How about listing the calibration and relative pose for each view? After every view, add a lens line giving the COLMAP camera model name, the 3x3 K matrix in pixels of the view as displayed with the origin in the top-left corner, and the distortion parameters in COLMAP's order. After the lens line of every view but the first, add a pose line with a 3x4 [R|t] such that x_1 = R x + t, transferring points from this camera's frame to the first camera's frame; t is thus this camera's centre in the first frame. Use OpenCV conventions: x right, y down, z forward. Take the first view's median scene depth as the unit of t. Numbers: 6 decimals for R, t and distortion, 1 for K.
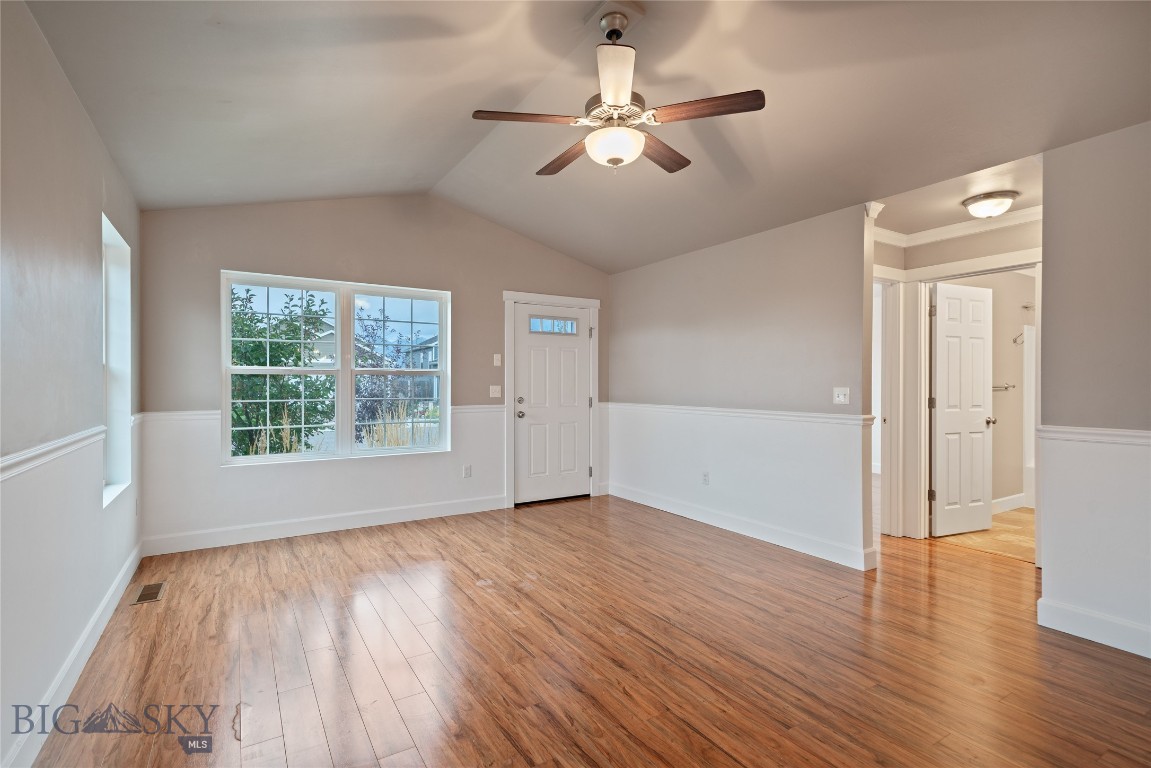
lens RADIAL K [[554.4, 0, 574.4], [0, 554.4, 385.9], [0, 0, 1]] dist [0.004415, 0.000619]
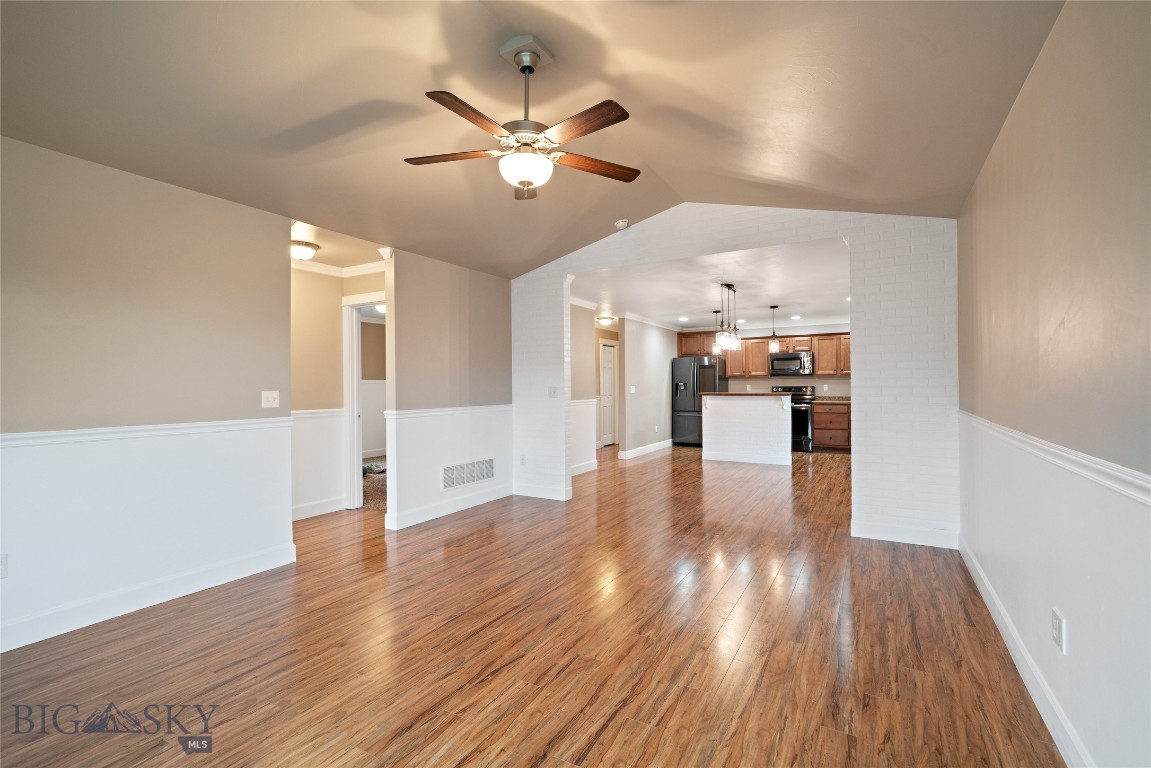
lens RADIAL K [[514.6, 0, 580.5], [0, 514.6, 386.0], [0, 0, 1]] dist [0.008322, -0.000342]
pose [[-0.480333, 0.000038, 0.877086, -0.582525], [0.011427, 0.999915, 0.006215, -0.005619], [-0.877012, 0.013007, -0.480293, 0.932568]]
